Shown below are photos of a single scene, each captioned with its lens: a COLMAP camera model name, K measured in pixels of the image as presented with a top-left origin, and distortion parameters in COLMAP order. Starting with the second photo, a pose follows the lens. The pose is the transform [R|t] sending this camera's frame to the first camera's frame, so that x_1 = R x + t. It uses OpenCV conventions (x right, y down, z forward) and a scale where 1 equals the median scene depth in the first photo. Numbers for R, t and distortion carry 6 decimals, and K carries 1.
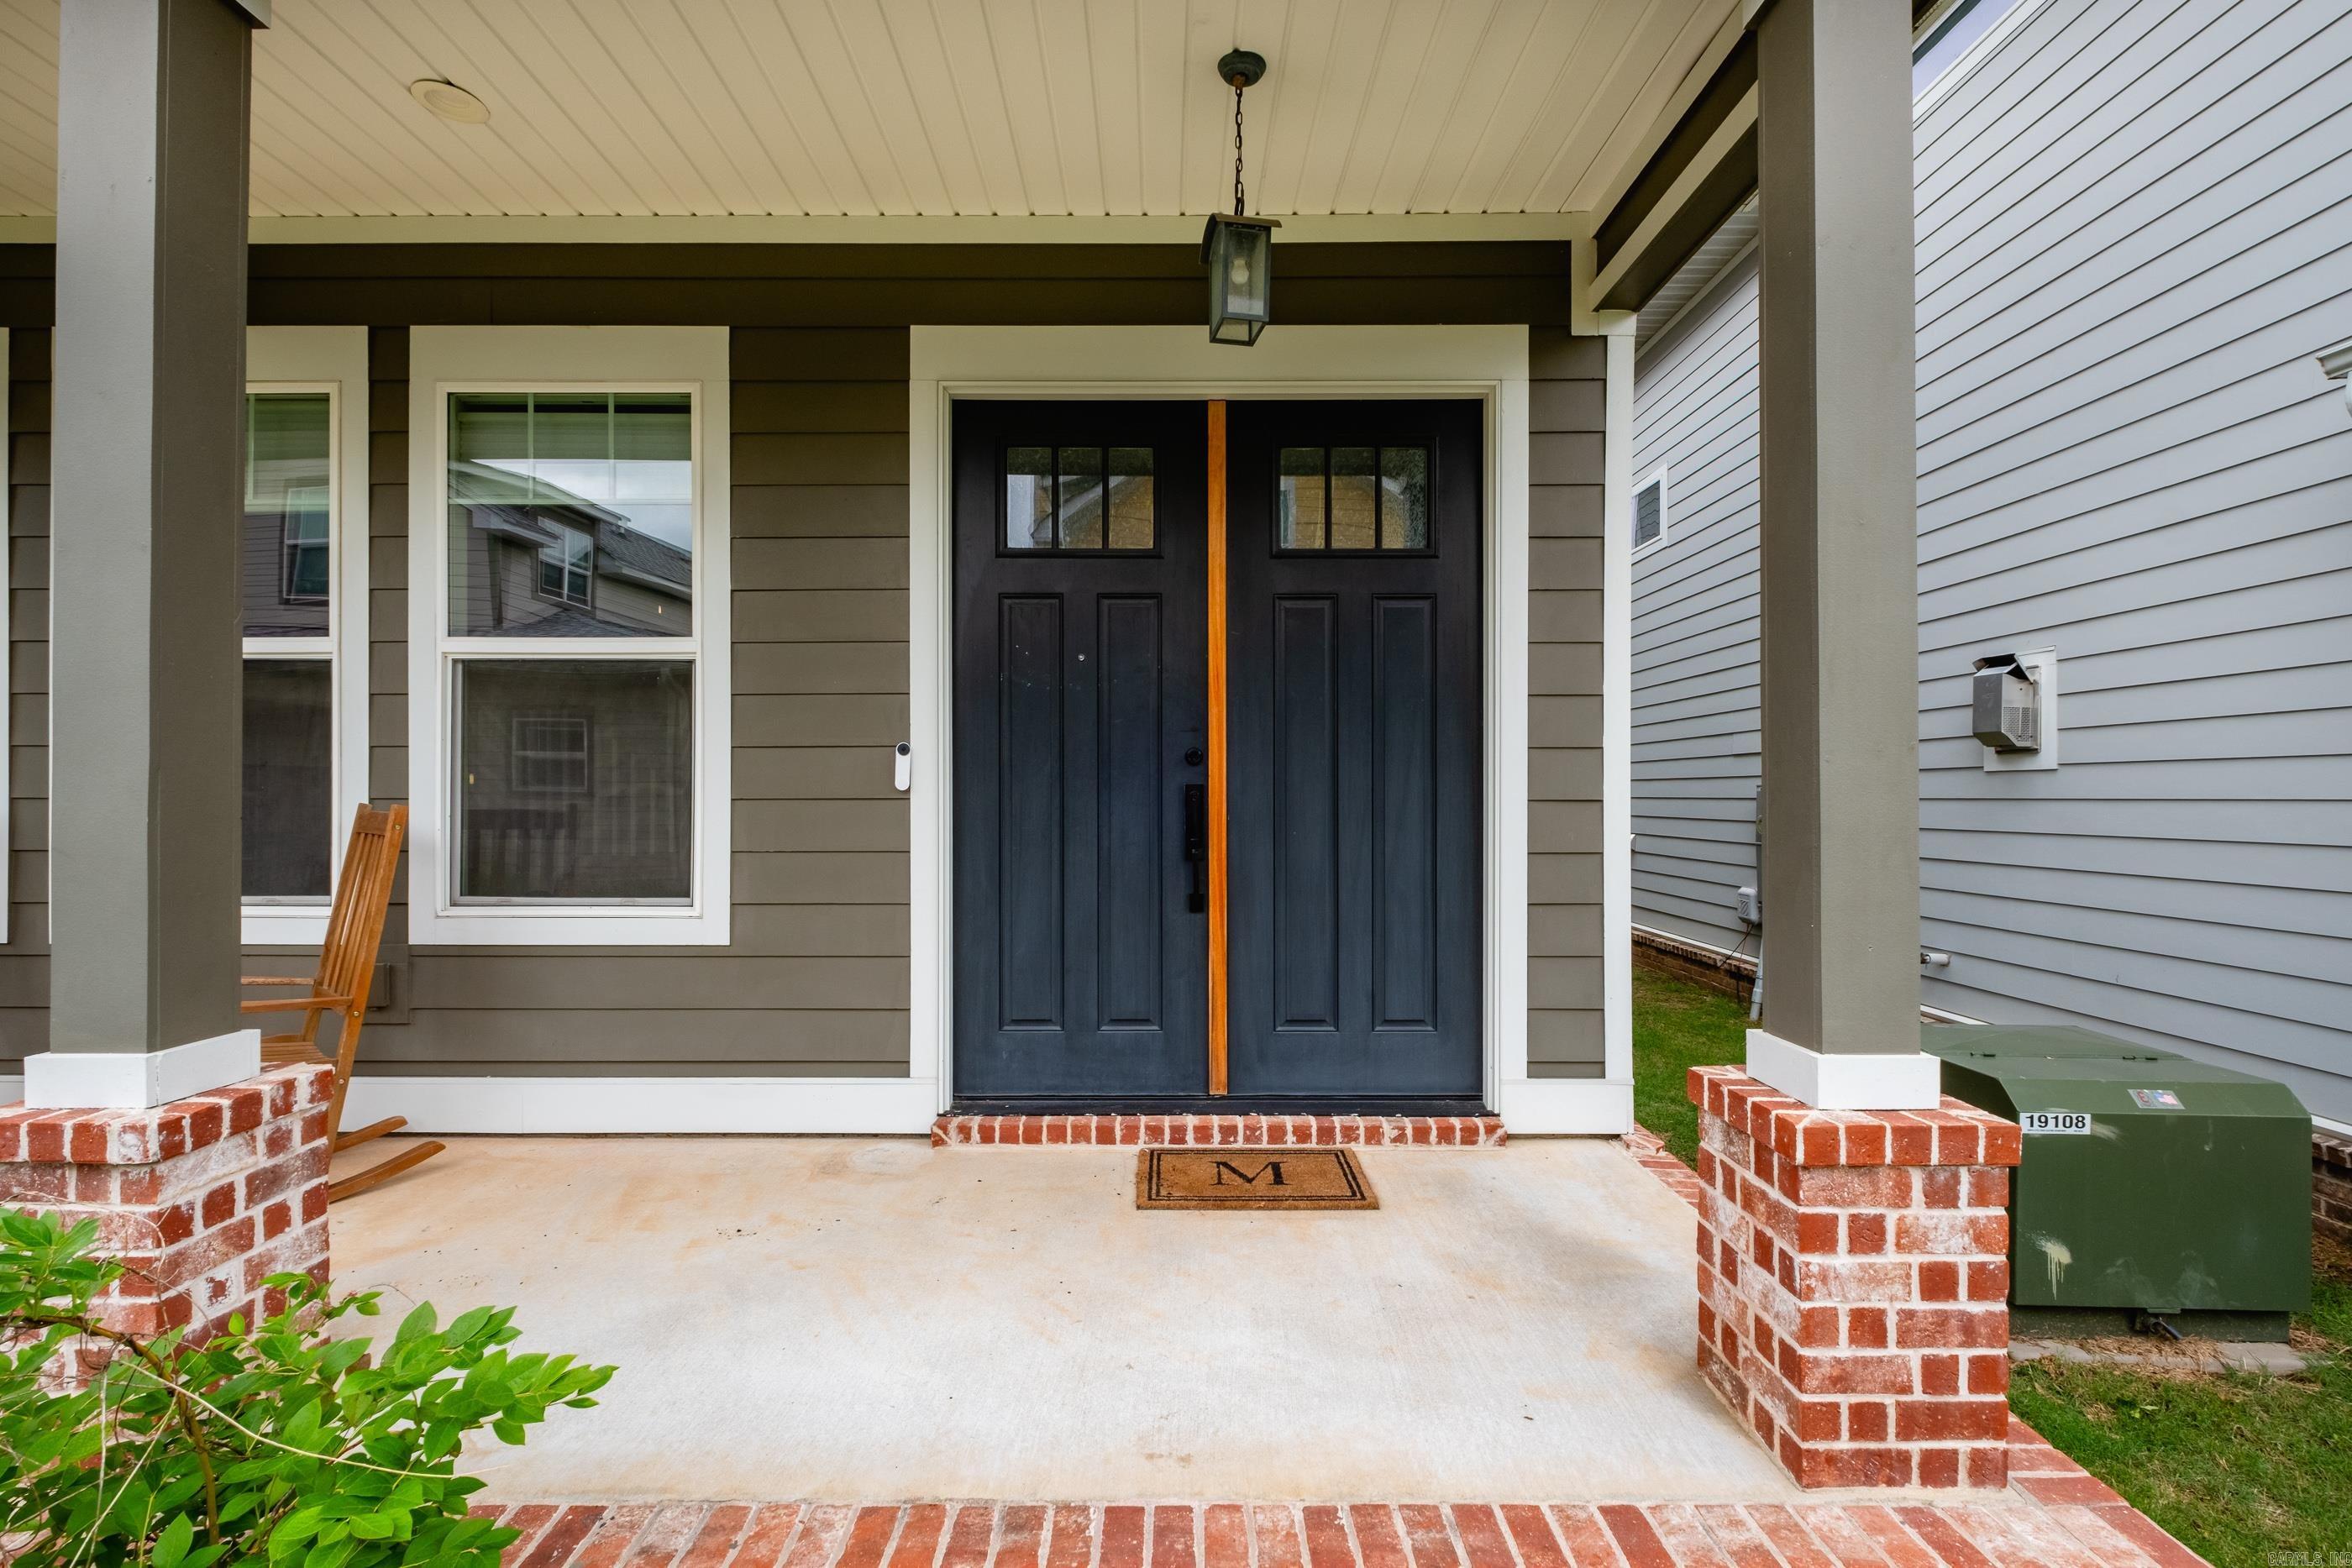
lens RADIAL K [[1103.0, 0, 1167.5], [0, 1103.0, 791.3], [0, 0, 1]] dist [0.031058, -0.000071]
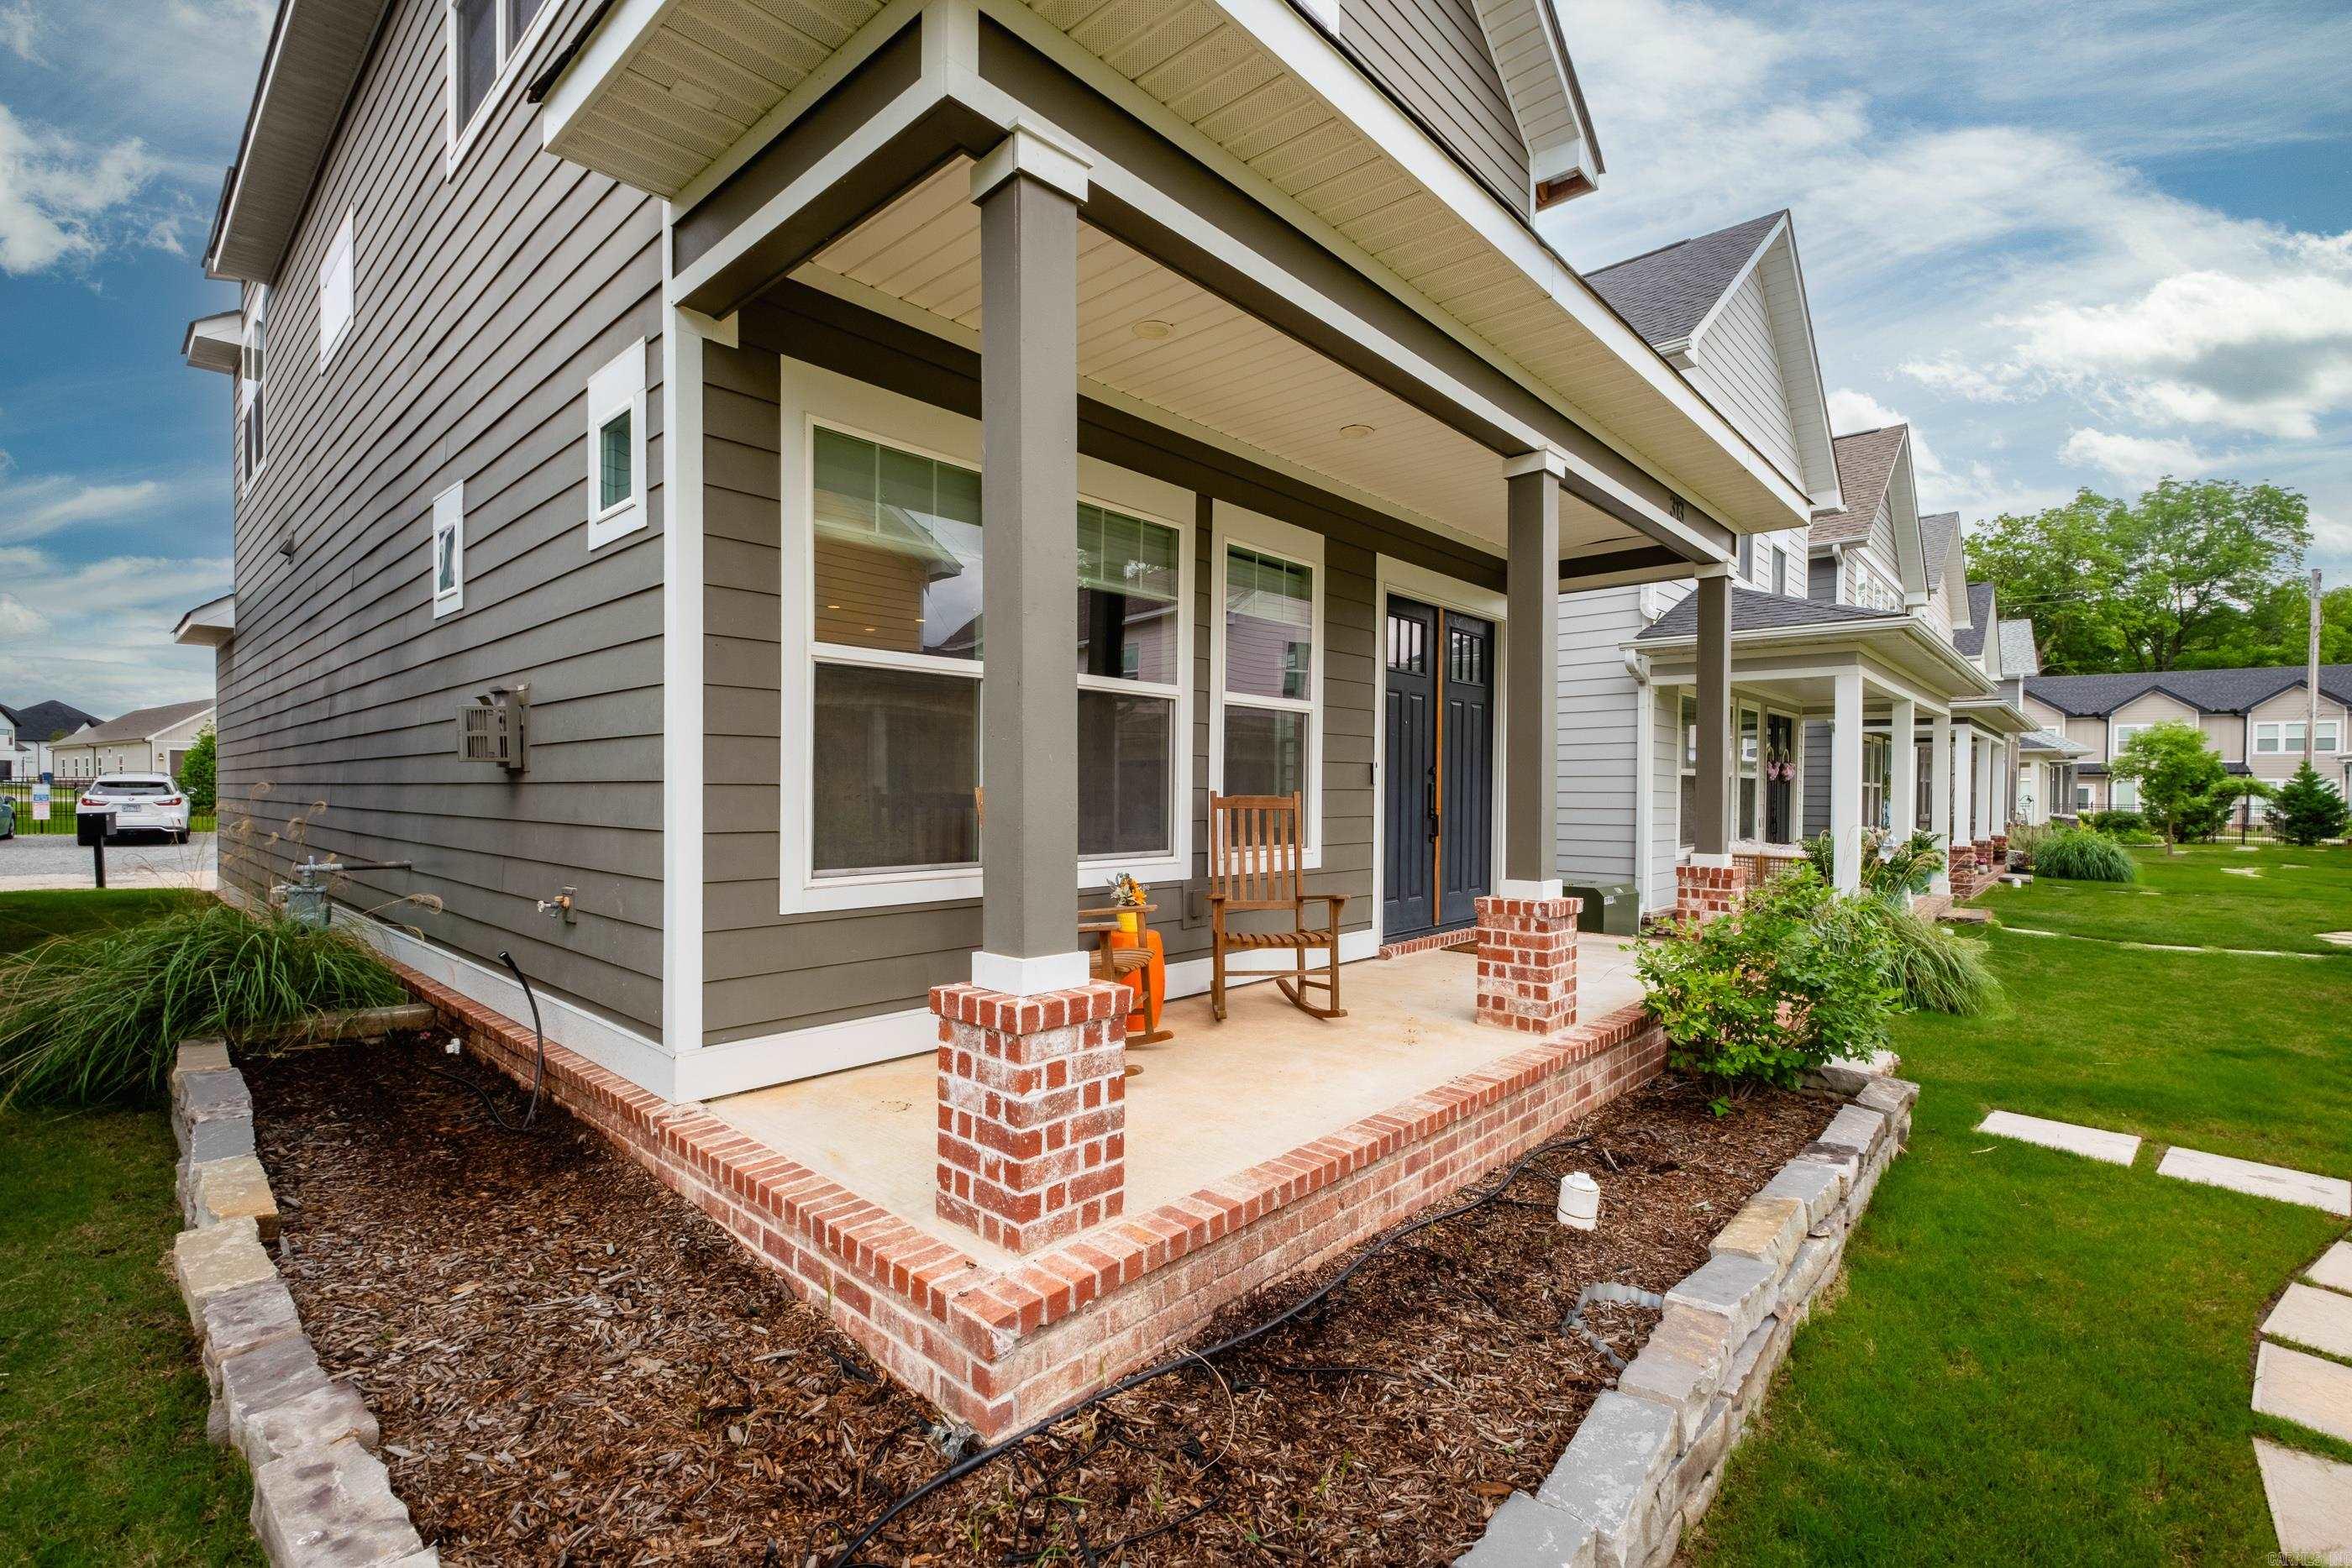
lens RADIAL K [[1001.0, 0, 1176.0], [0, 1001.0, 784.0], [0, 0, 1]] dist [-0.000053, -0.000048]
pose [[0.656498, 0.007682, 0.754288, -1.163238], [-0.017137, 0.999842, 0.004732, -0.004412], [-0.754133, -0.016032, 0.656526, 0.054312]]
